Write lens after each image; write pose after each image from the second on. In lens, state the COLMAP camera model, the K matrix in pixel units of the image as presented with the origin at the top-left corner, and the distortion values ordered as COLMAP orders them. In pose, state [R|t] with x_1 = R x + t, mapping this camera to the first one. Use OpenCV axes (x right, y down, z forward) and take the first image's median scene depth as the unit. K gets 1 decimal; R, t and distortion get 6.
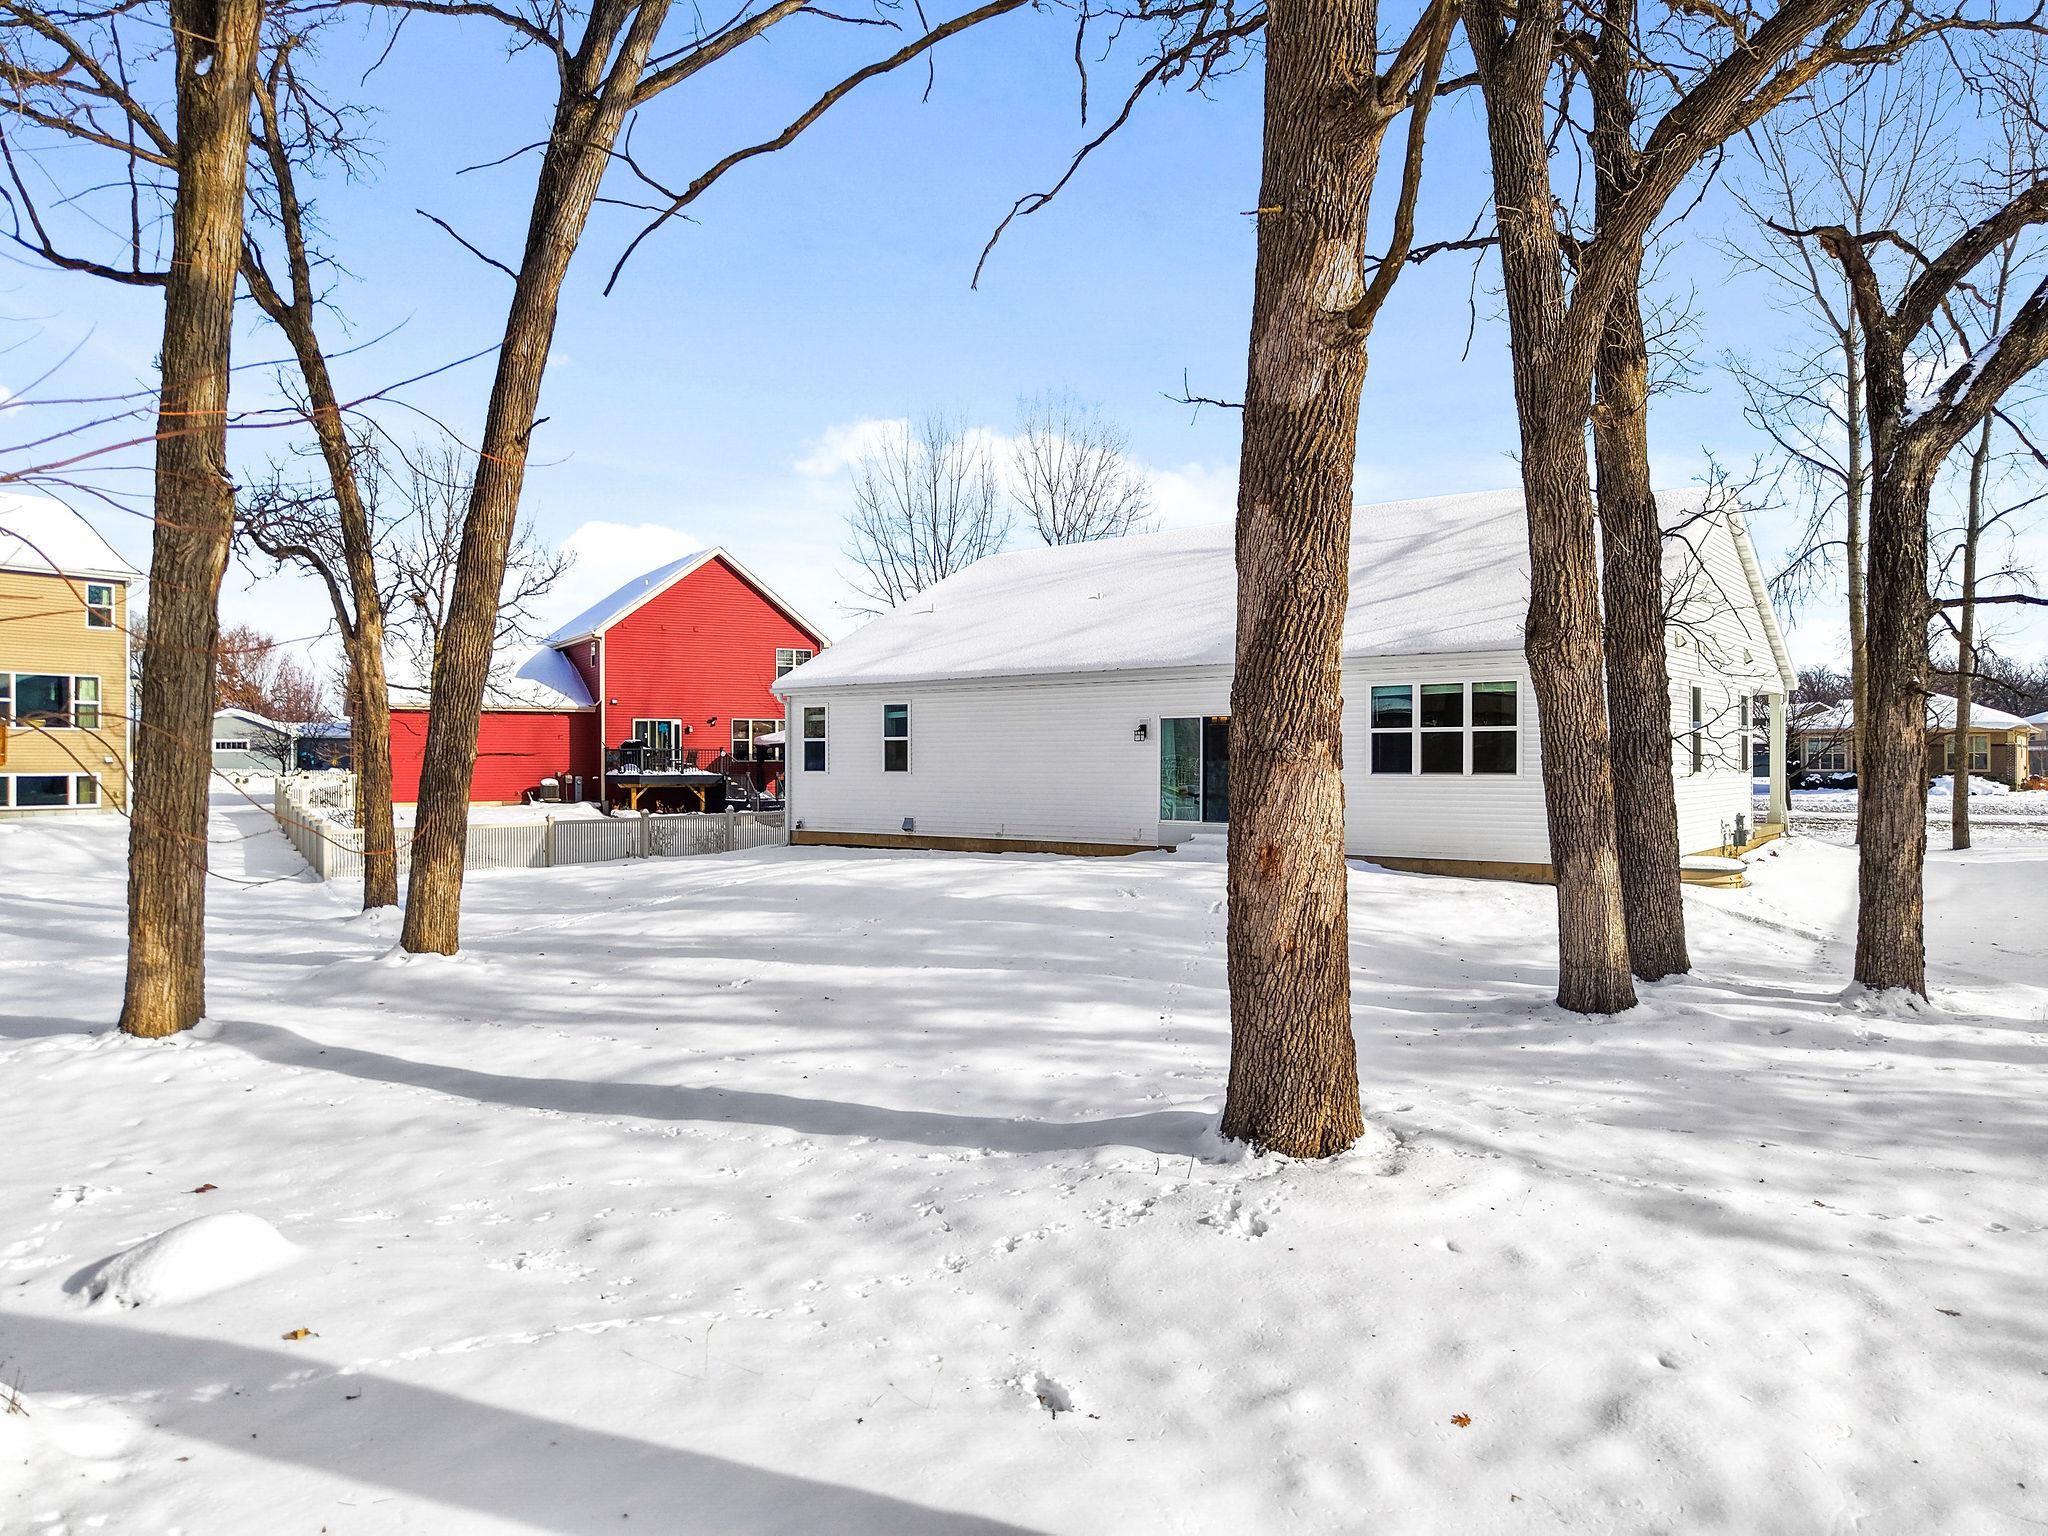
lens RADIAL K [[1293.2, 0, 1024.0], [0, 1293.2, 768.0], [0, 0, 1]] dist [0.007672, 0.001397]
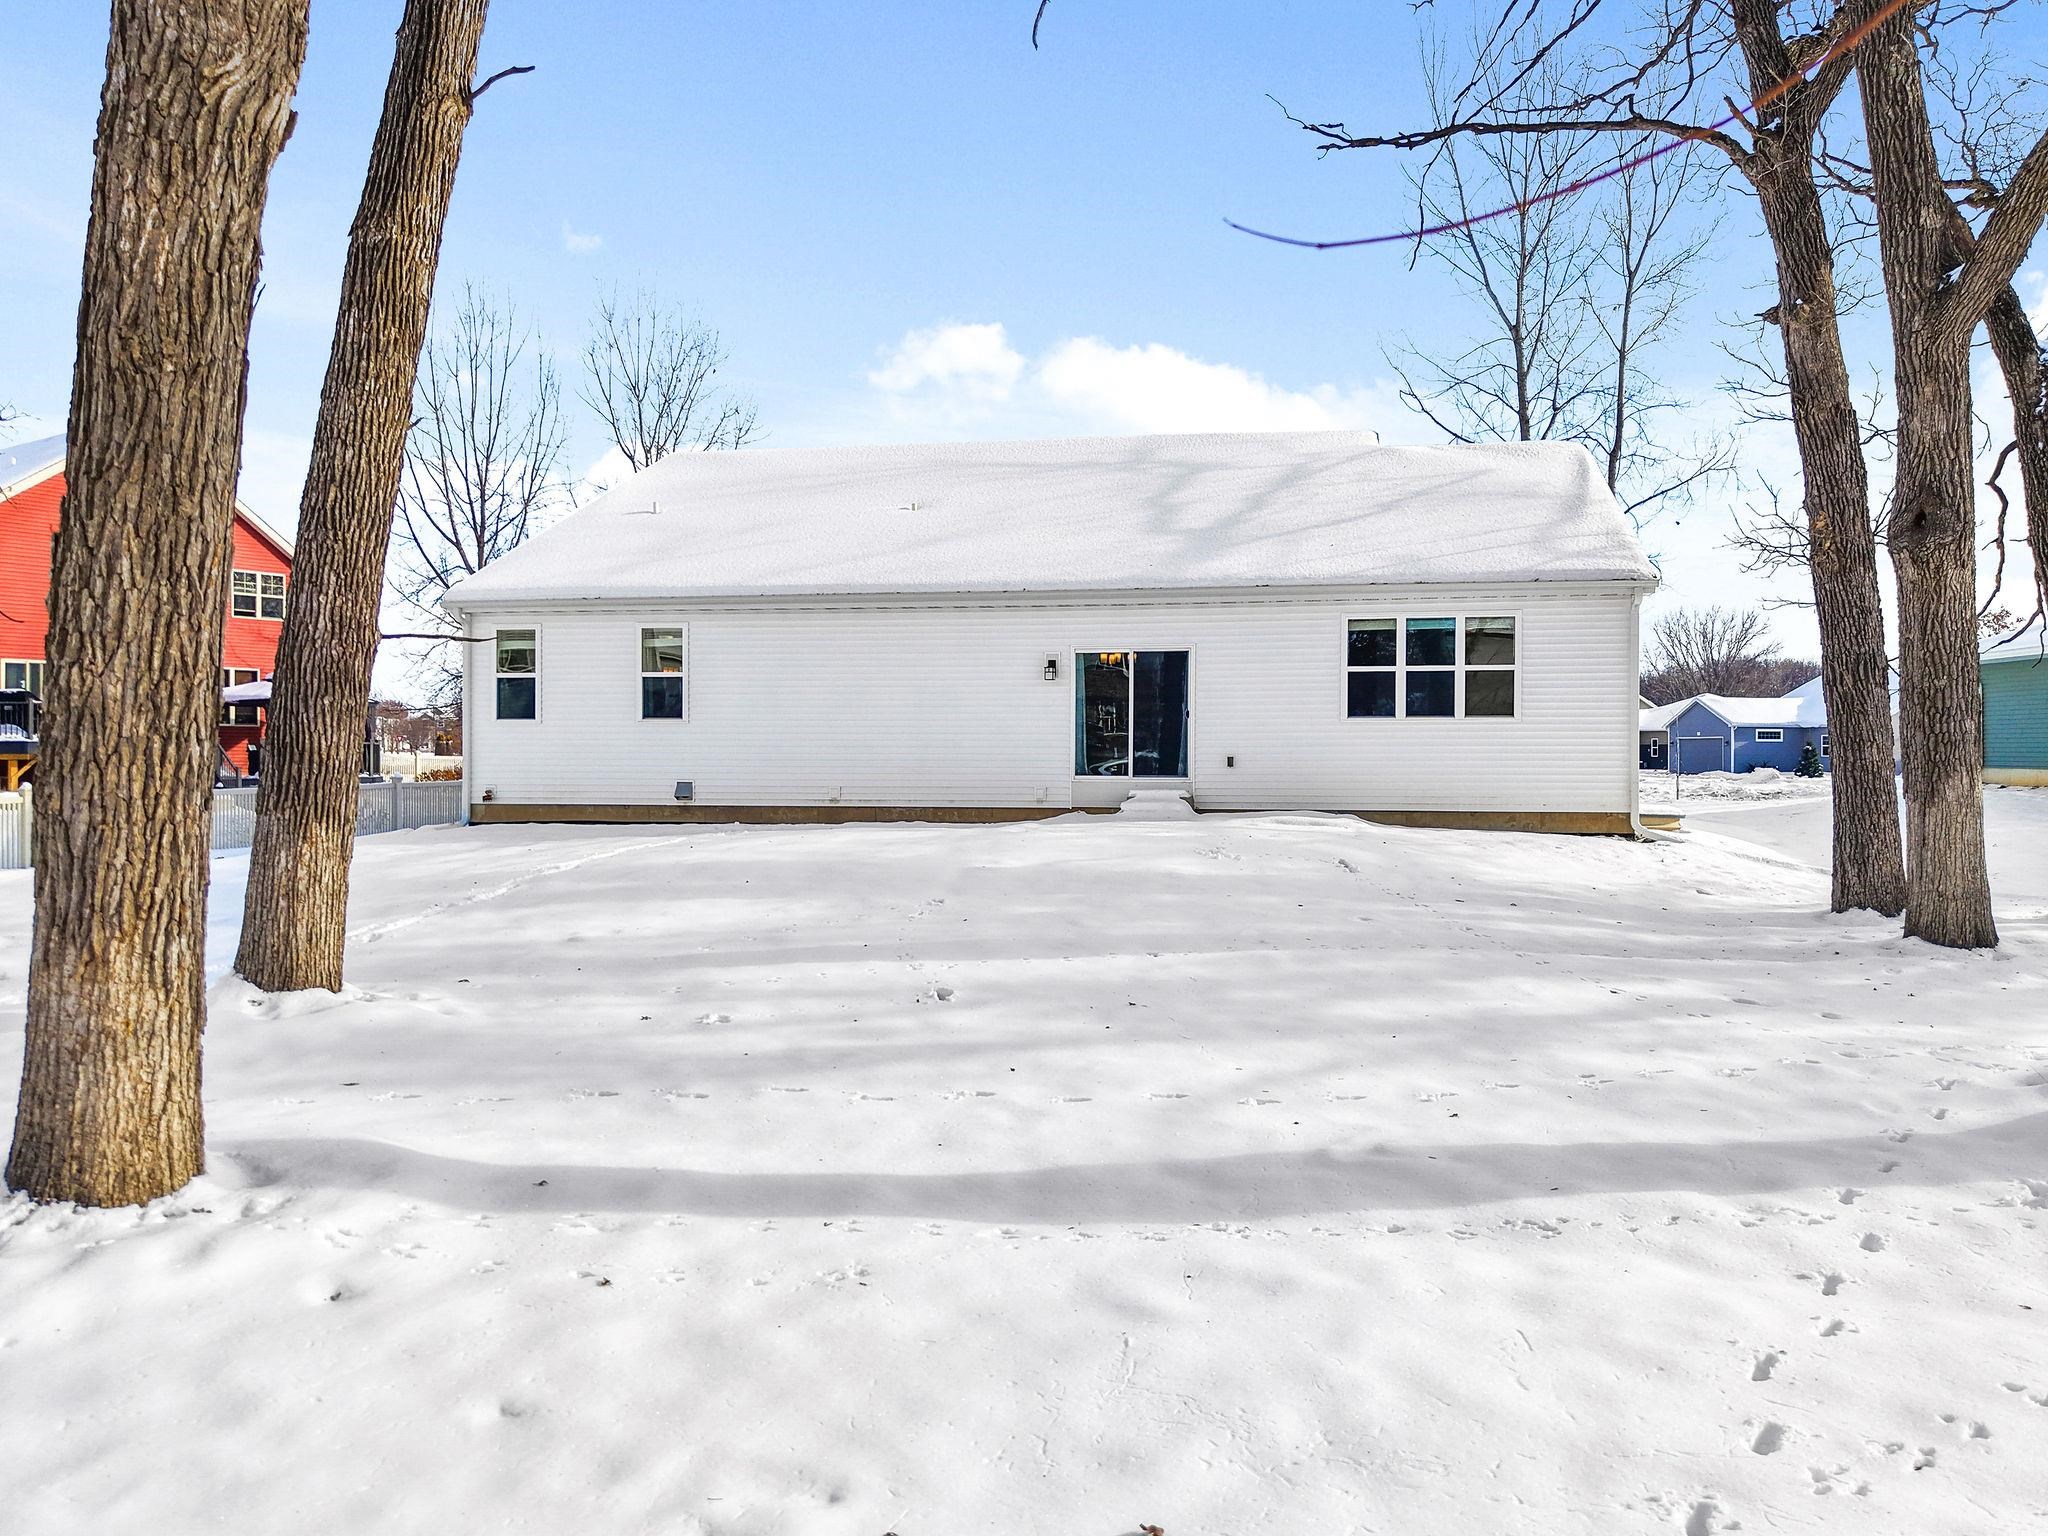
lens RADIAL K [[1368.8, 0, 1024.0], [0, 1368.8, 768.0], [0, 0, 1]] dist [0.006328, 0.003276]
pose [[0.886506, -0.000027, 0.462718, -0.369976], [-0.001318, 0.999996, 0.002584, 0.037635], [-0.462716, -0.002900, 0.886502, 0.277066]]
